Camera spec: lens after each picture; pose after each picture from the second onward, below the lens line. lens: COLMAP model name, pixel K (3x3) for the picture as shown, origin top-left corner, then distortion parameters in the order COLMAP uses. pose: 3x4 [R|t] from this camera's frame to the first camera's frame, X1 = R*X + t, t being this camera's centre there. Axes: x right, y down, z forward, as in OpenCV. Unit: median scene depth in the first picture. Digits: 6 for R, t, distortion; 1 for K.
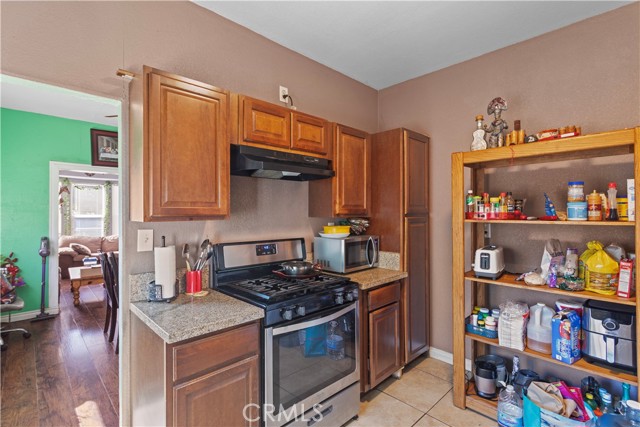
lens RADIAL K [[305.3, 0, 317.7], [0, 305.3, 211.4], [0, 0, 1]] dist [0.003511, 0.000305]
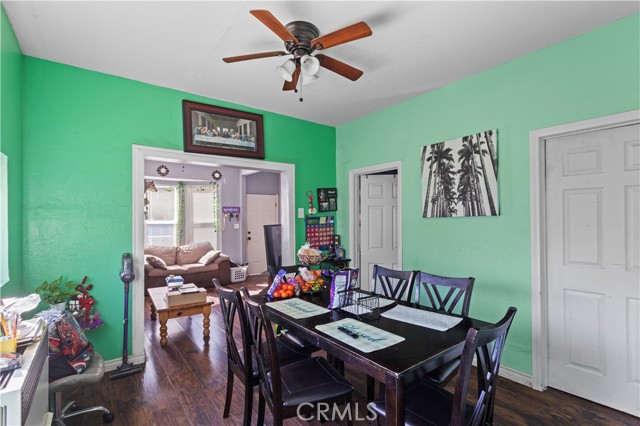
lens RADIAL K [[305.3, 0, 318.2], [0, 305.3, 216.7], [0, 0, 1]] dist [0.003511, 0.000305]
pose [[0.992342, -0.004375, -0.123445, -0.339291], [0.004442, 0.999990, 0.000272, 0.001689], [0.123442, -0.000818, 0.992351, 0.330446]]
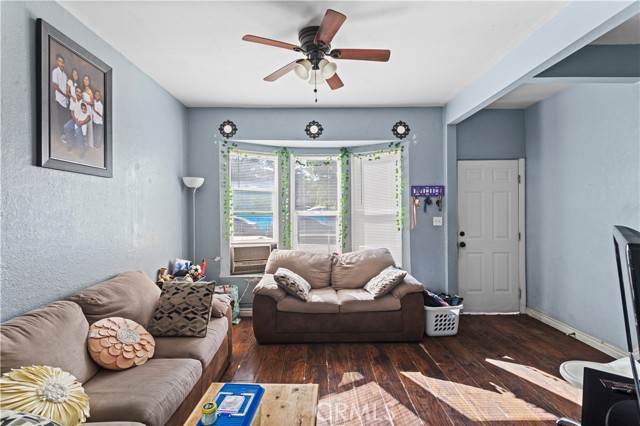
lens RADIAL K [[305.3, 0, 319.8], [0, 305.3, 207.8], [0, 0, 1]] dist [0.003511, 0.000305]
pose [[0.730566, -0.002656, -0.682837, -0.621407], [0.010163, 0.999924, 0.006983, 0.002351], [0.682767, -0.012041, 0.730537, 1.022450]]
